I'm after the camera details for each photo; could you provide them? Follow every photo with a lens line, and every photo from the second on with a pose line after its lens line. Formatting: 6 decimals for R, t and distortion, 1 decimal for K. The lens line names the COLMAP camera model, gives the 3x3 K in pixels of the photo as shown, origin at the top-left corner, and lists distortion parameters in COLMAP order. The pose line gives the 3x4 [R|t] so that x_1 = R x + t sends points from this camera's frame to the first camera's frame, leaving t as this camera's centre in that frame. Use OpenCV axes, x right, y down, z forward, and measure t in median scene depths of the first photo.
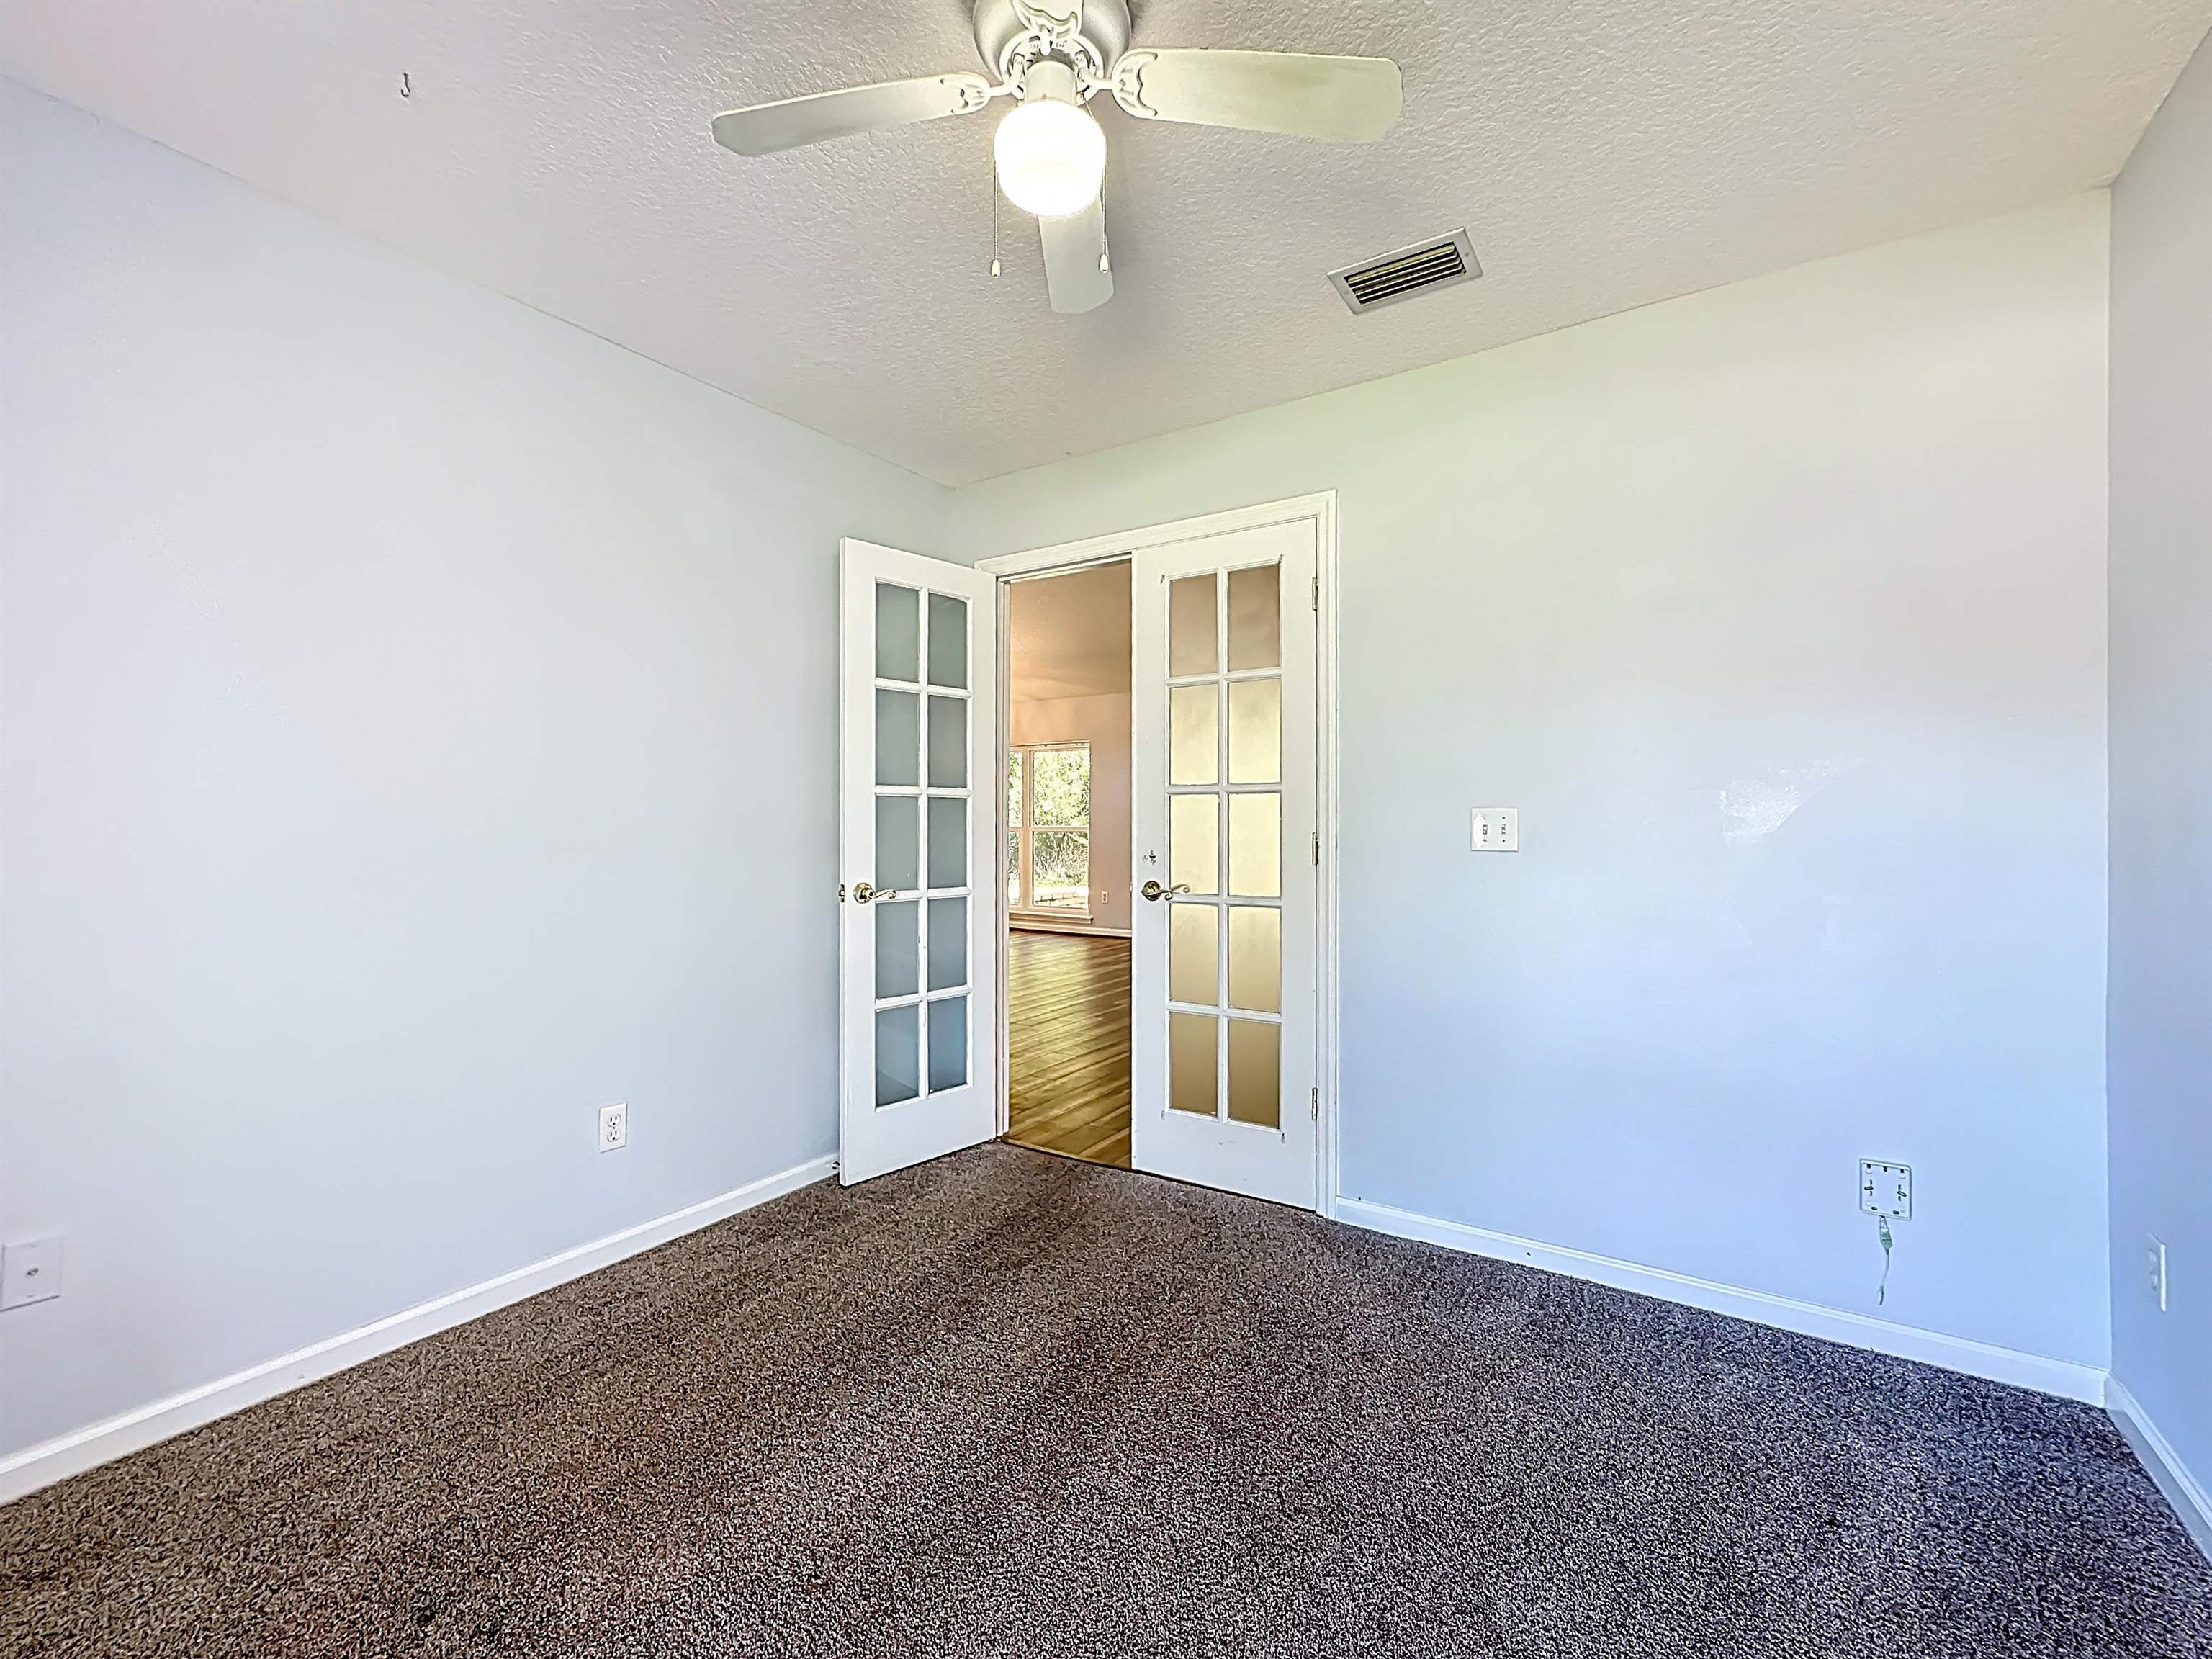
lens RADIAL K [[920.7, 0, 1106.0], [0, 920.7, 829.5], [0, 0, 1]] dist [0.000729, 0.000330]
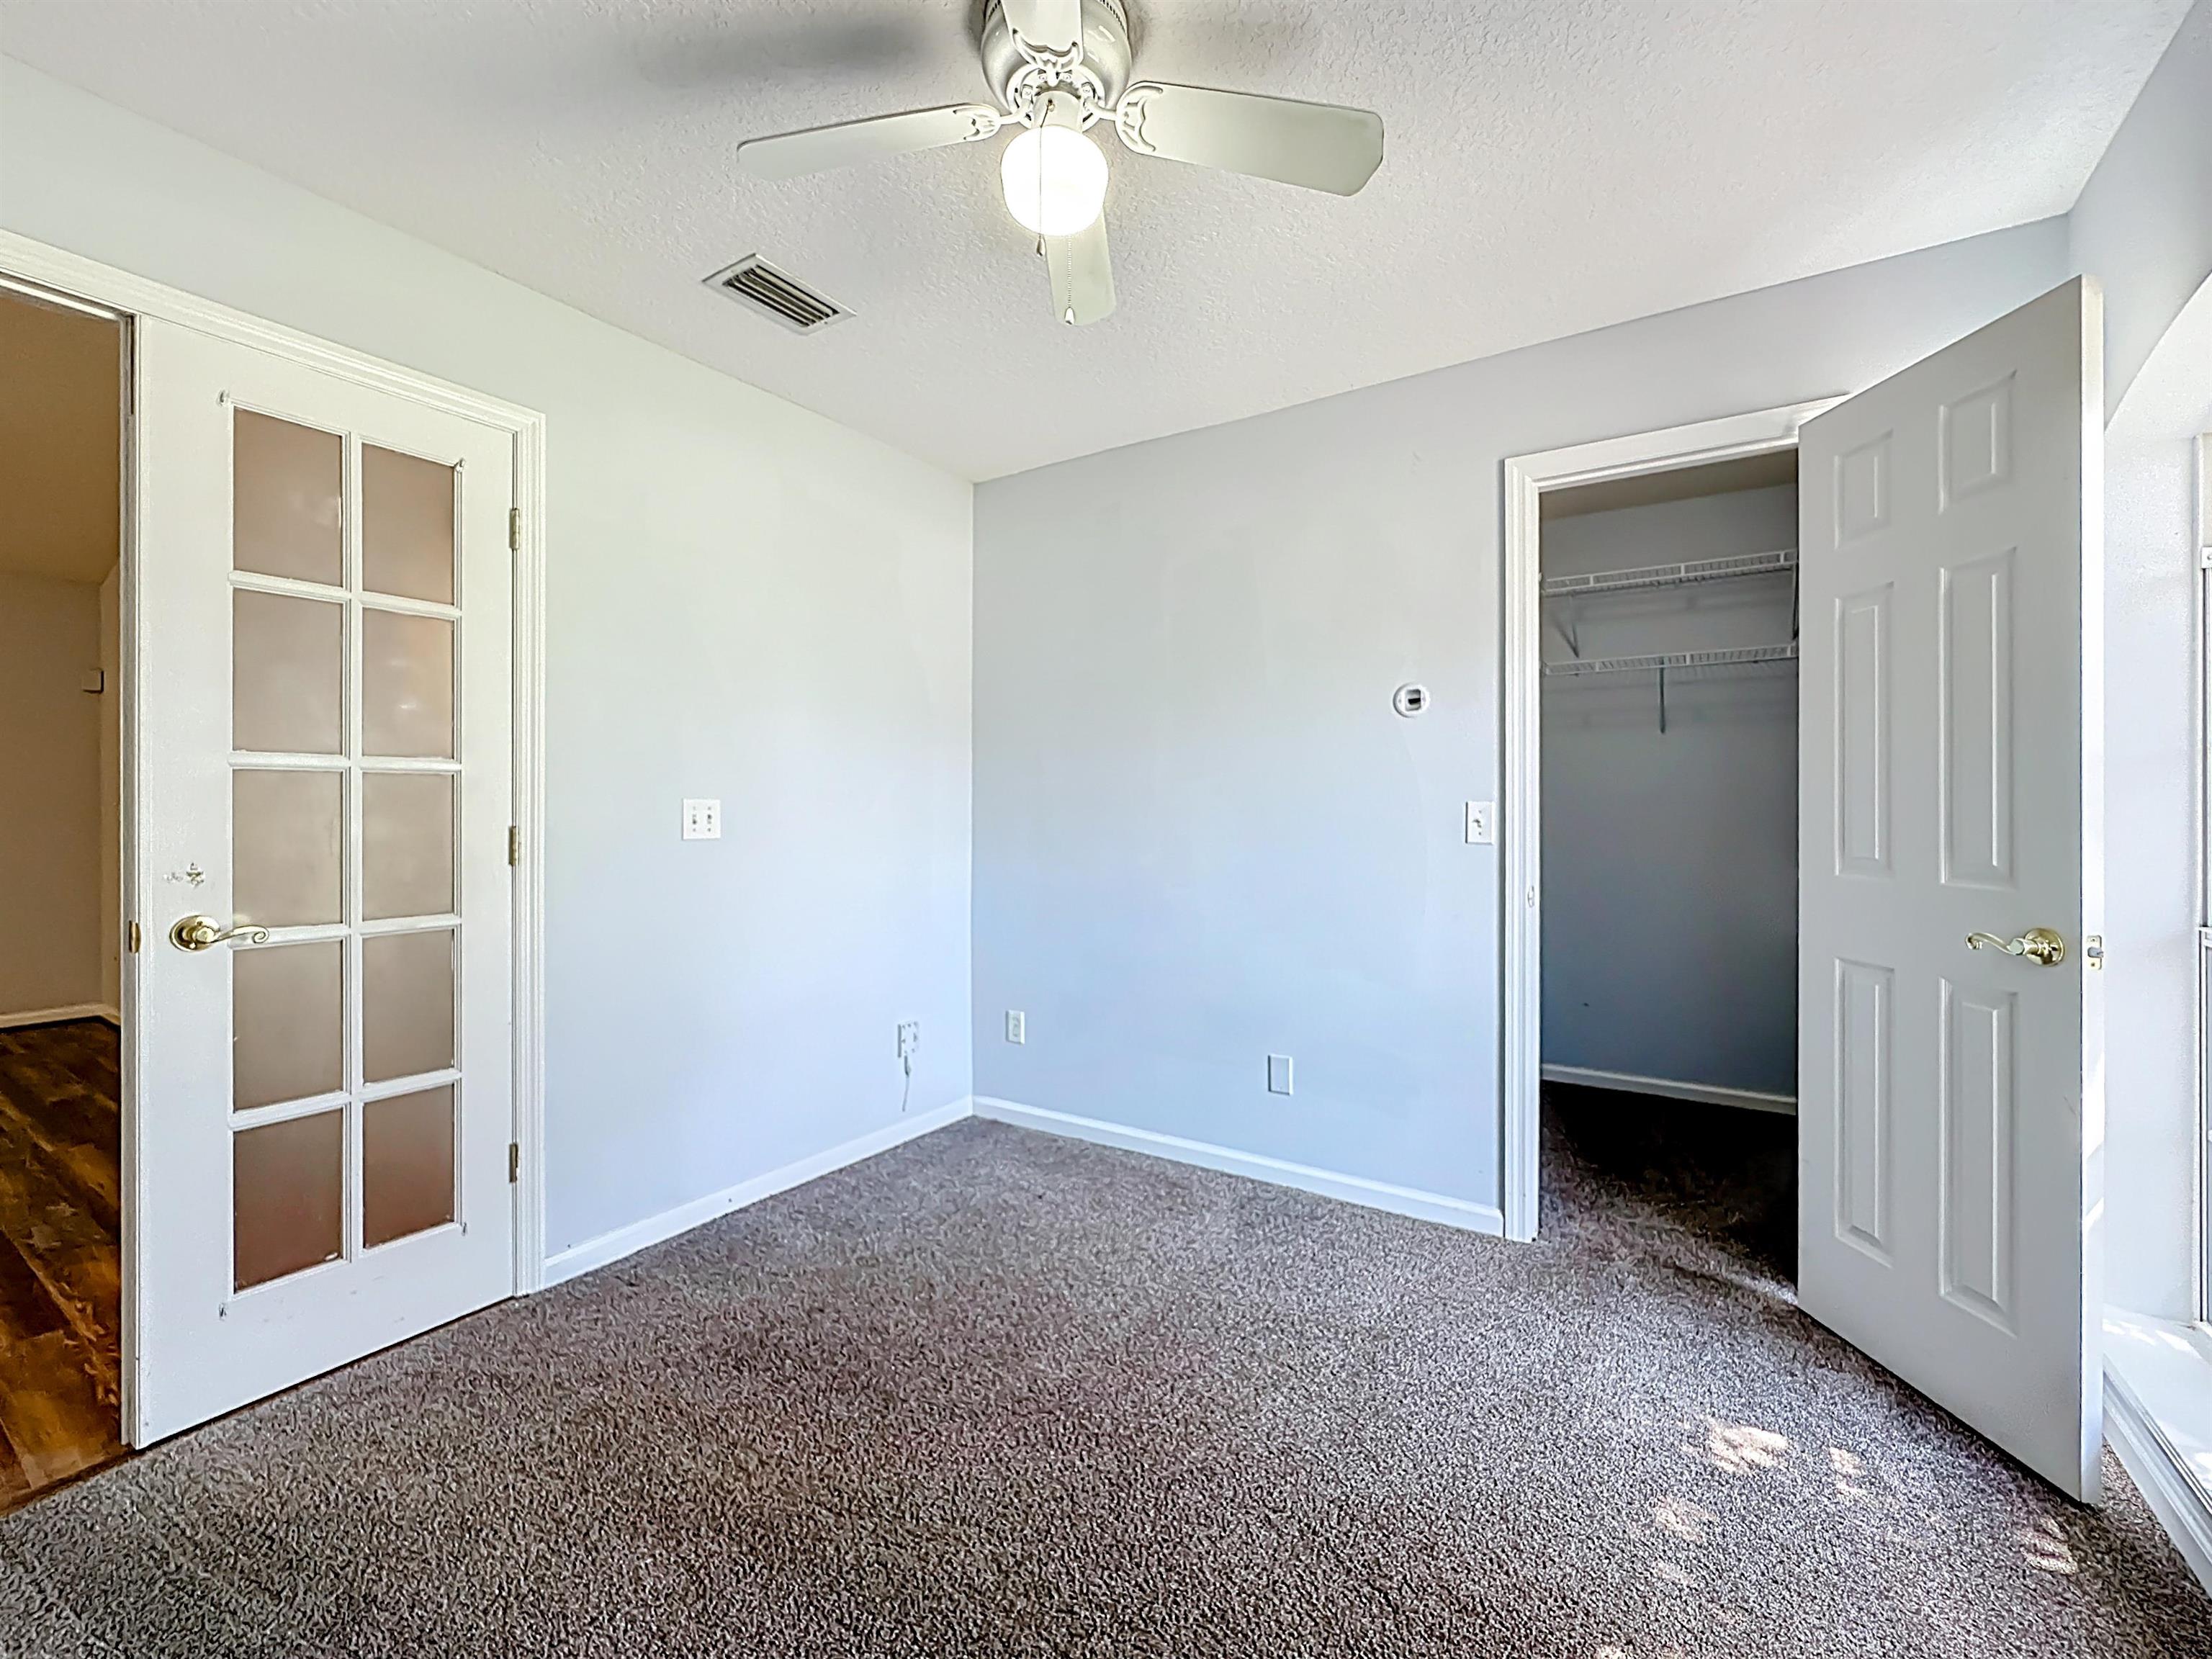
lens RADIAL K [[909.1, 0, 1107.3], [0, 909.1, 837.4], [0, 0, 1]] dist [-0.002131, 0.000020]
pose [[0.017843, -0.024912, 0.999530, -0.566044], [0.015696, 0.999573, 0.024633, 0.001989], [-0.999718, 0.015249, 0.018226, 0.473299]]
